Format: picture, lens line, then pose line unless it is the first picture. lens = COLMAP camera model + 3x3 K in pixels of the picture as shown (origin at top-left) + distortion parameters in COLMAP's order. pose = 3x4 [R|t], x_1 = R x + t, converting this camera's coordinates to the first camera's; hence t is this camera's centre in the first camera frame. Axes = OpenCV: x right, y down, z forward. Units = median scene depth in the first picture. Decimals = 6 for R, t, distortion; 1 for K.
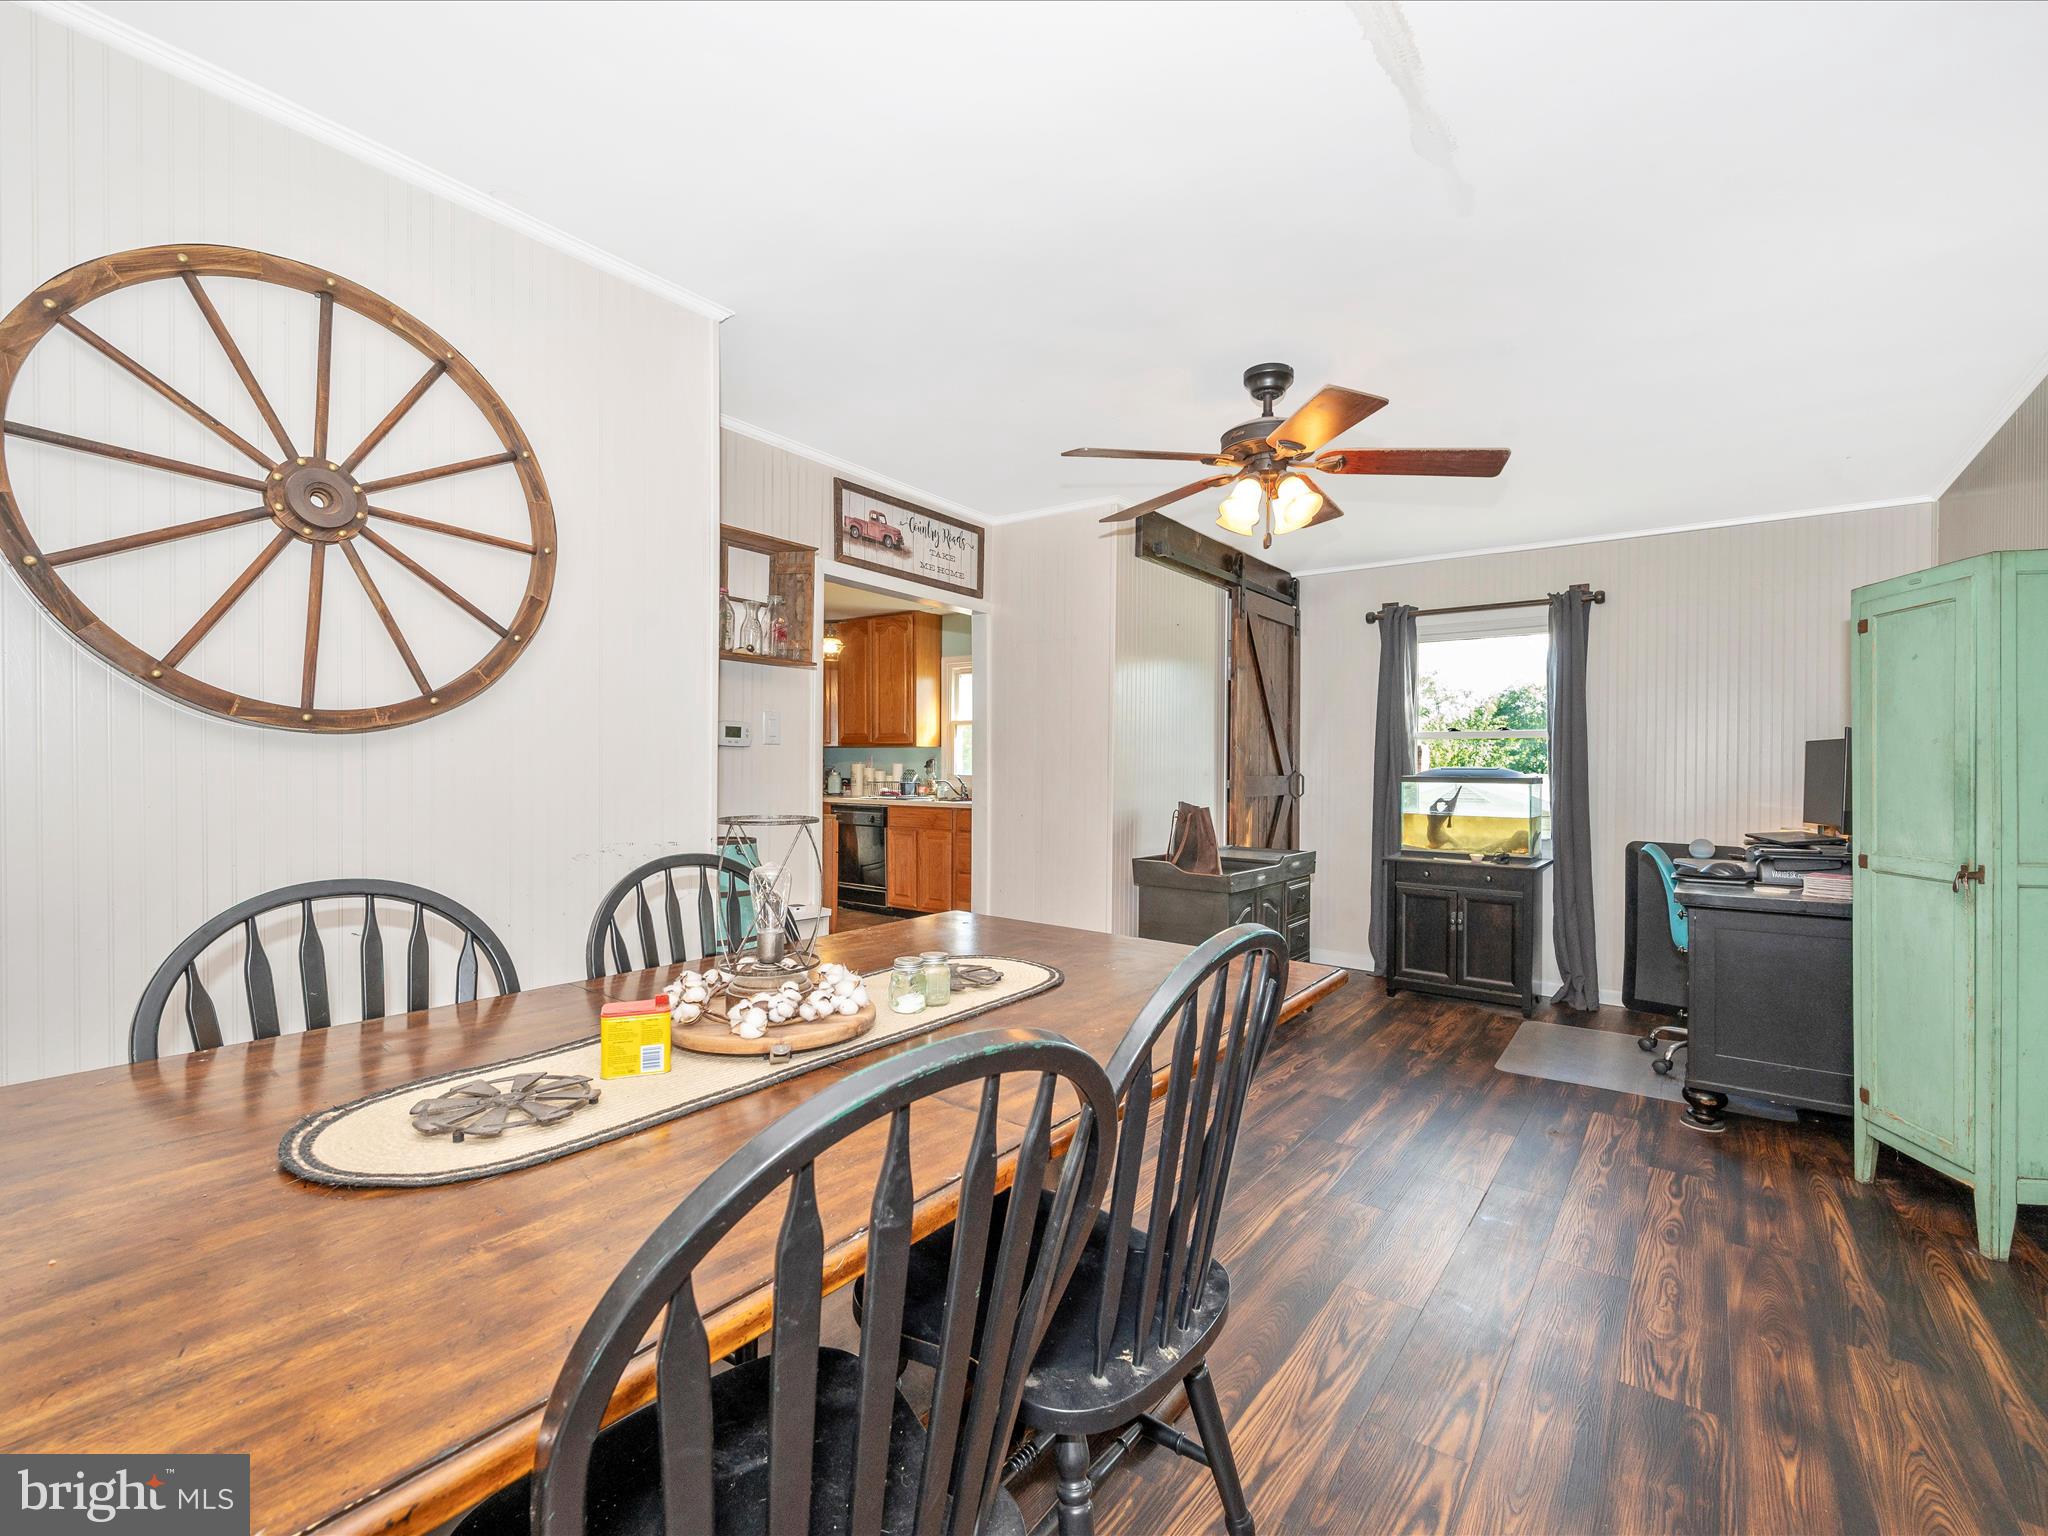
lens RADIAL K [[956.6, 0, 1055.8], [0, 956.6, 776.6], [0, 0, 1]] dist [-0.000434, -0.000091]
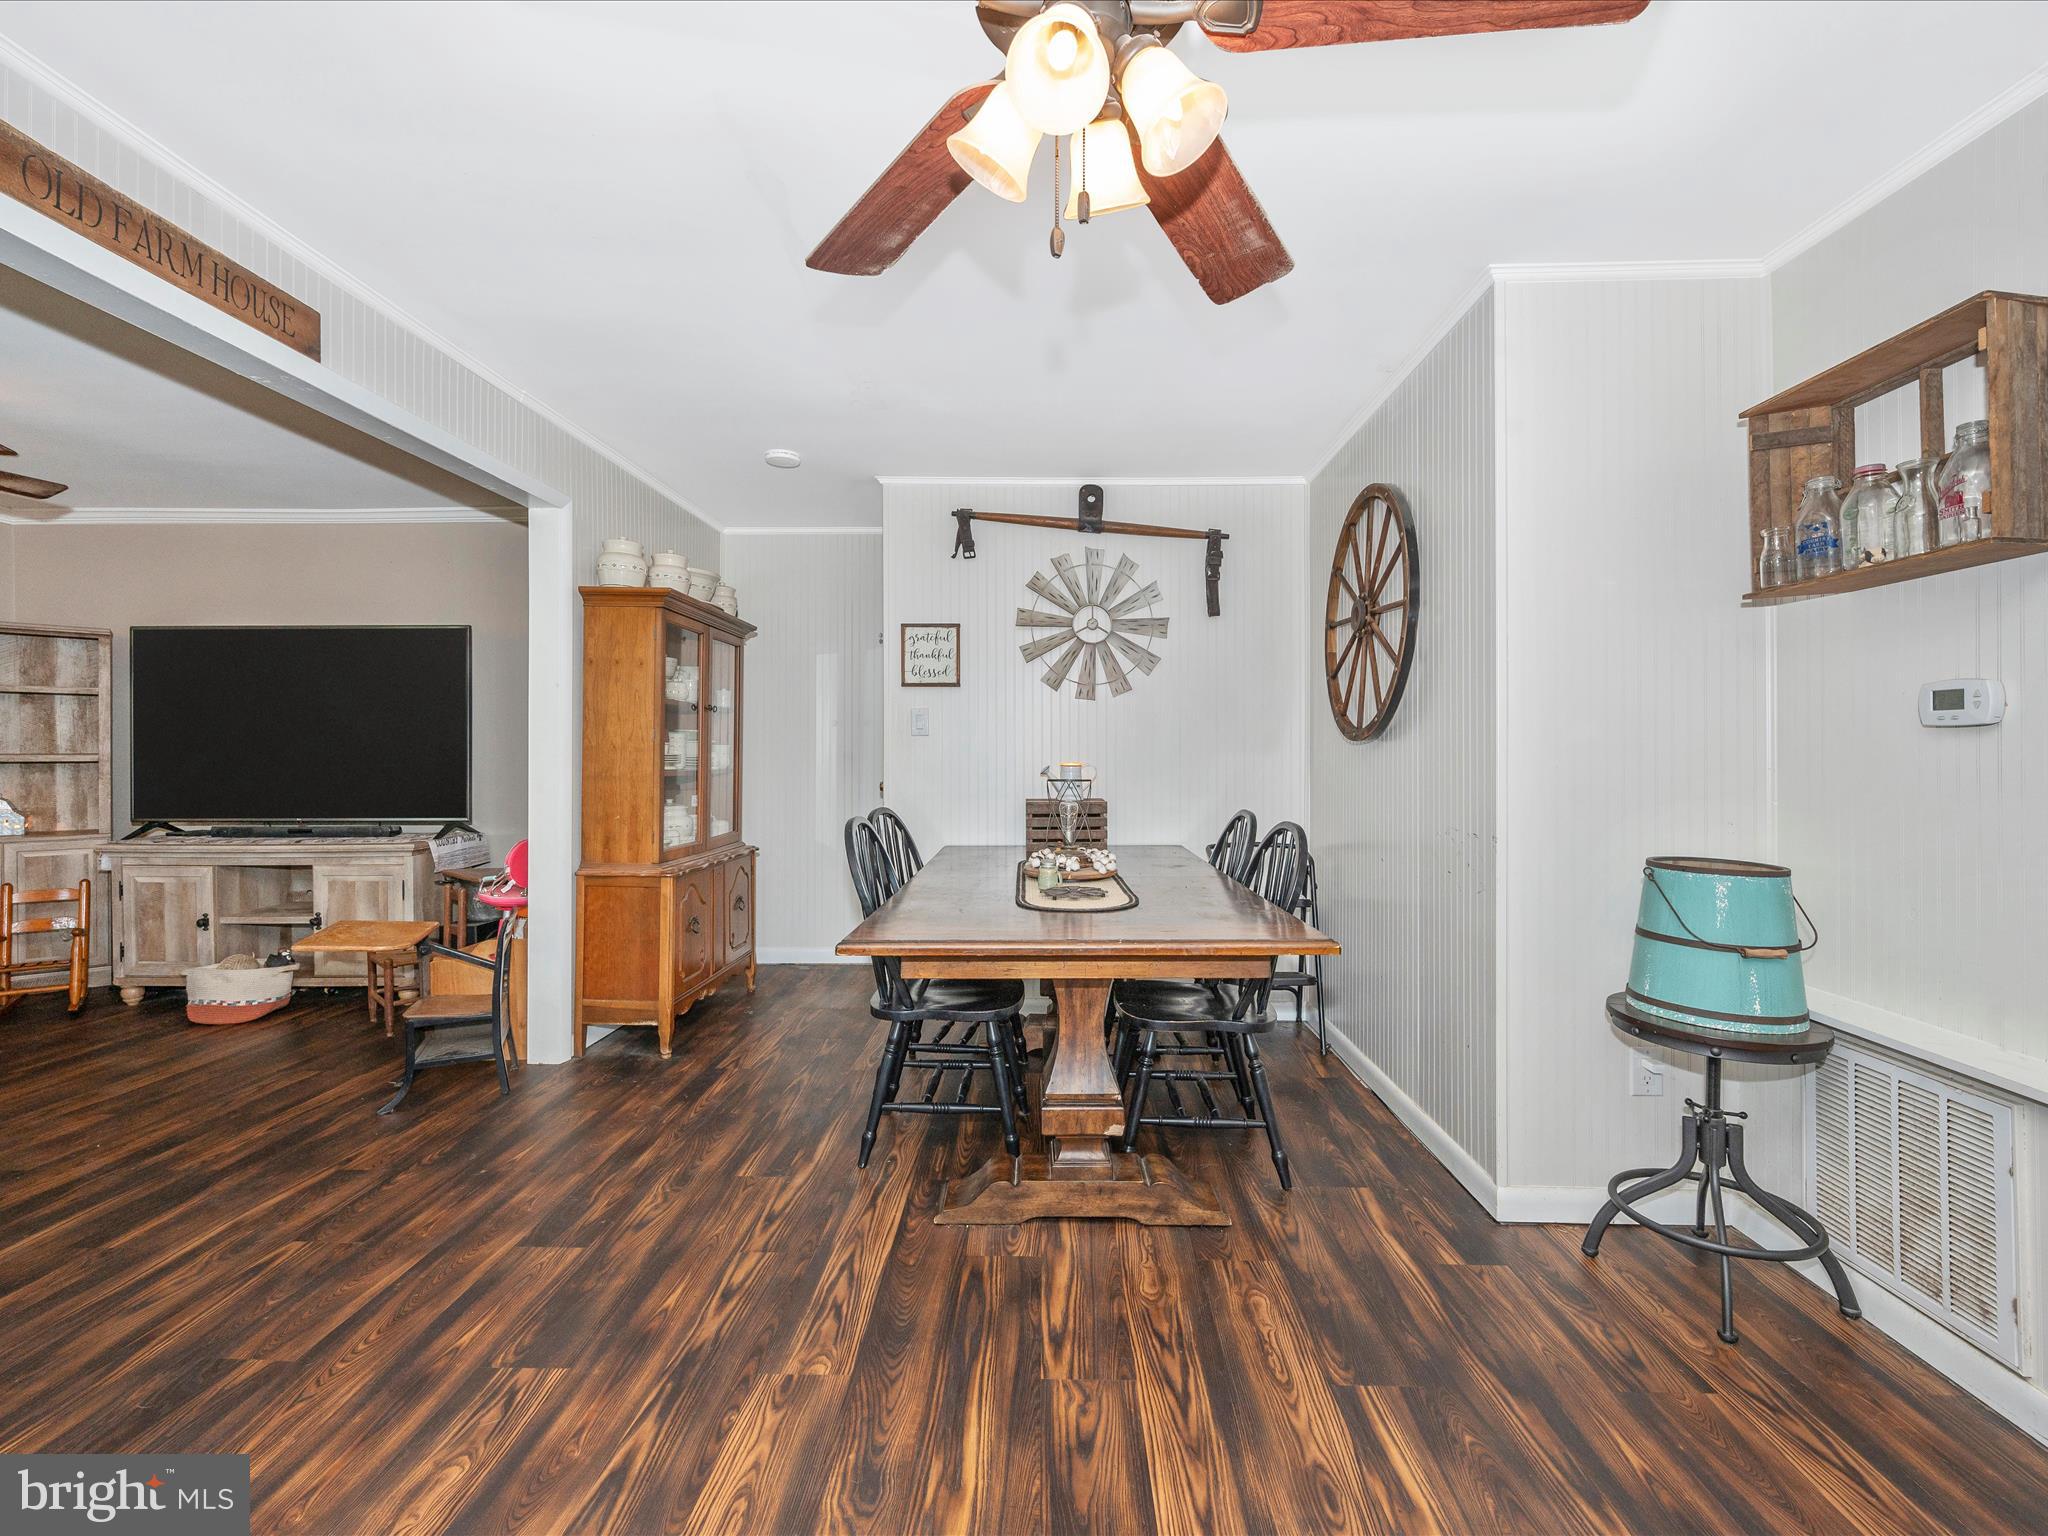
lens RADIAL K [[906.9, 0, 993.9], [0, 906.9, 788.3], [0, 0, 1]] dist [0.003028, 0.000154]
pose [[-0.849304, 0.003196, -0.527894, 0.738305], [-0.018453, 0.999191, 0.035738, -0.007409], [0.527581, 0.040094, -0.848558, 2.082111]]
